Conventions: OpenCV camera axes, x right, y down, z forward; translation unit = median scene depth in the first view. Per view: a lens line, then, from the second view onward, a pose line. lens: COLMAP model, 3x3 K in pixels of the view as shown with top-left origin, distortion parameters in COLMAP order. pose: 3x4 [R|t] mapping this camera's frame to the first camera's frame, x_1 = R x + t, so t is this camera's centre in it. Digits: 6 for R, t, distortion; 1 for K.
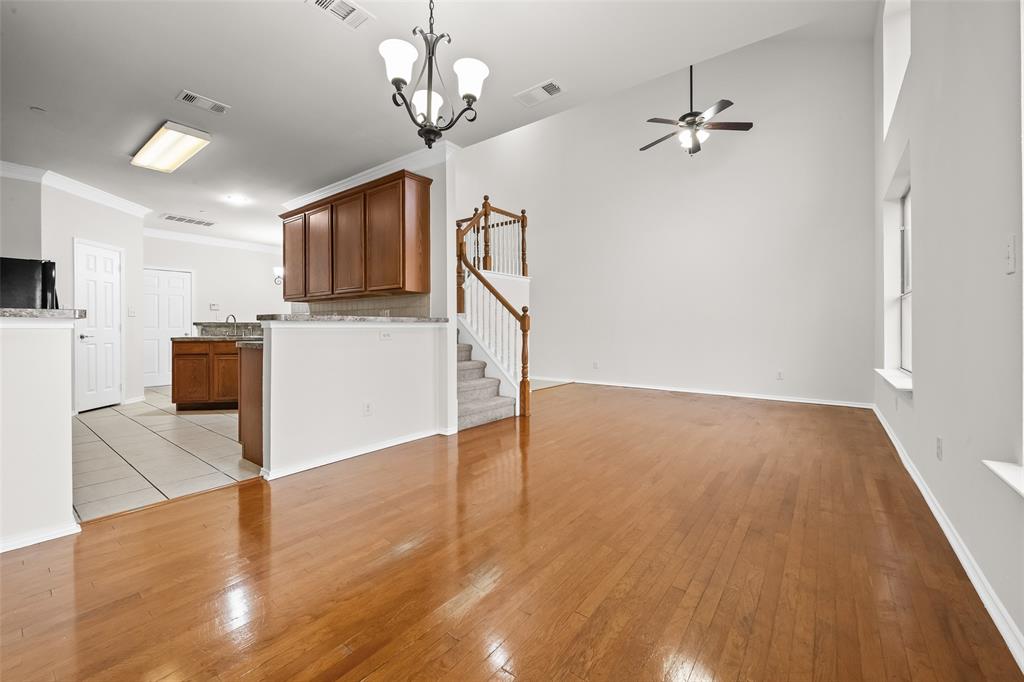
lens RADIAL K [[410.8, 0, 512.5], [0, 410.8, 331.4], [0, 0, 1]] dist [0.001837, -0.001963]
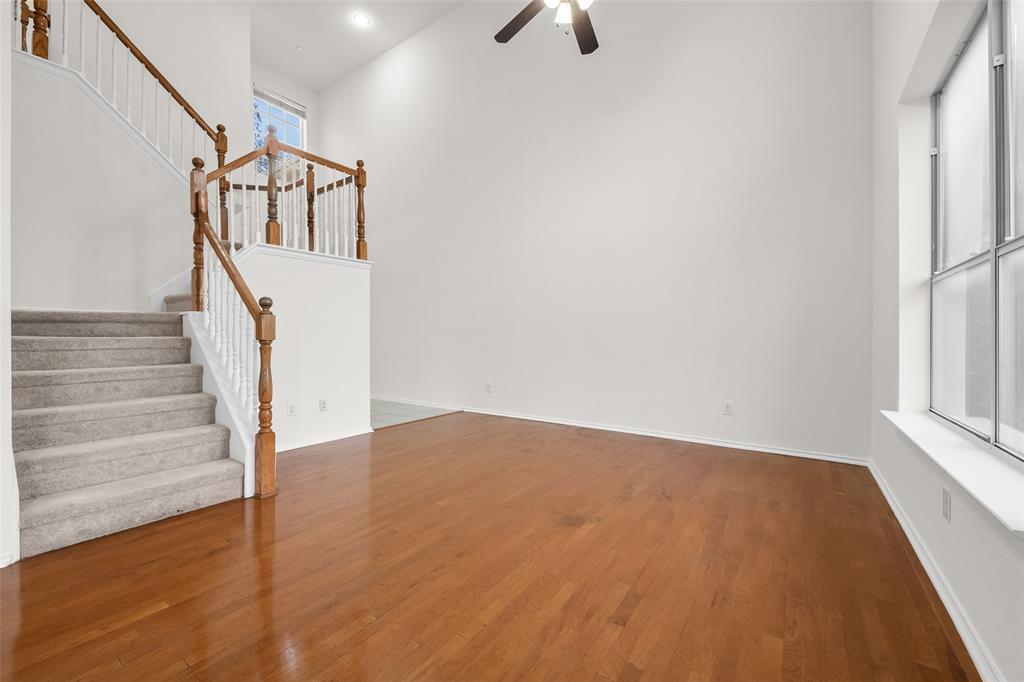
lens RADIAL K [[410.8, 0, 509.7], [0, 410.8, 342.0], [0, 0, 1]] dist [0.001837, -0.001963]
pose [[0.999103, 0.000122, 0.042339, 0.318897], [-0.000288, 0.999992, 0.003918, -0.003051], [-0.042339, -0.003926, 0.999096, 0.416770]]
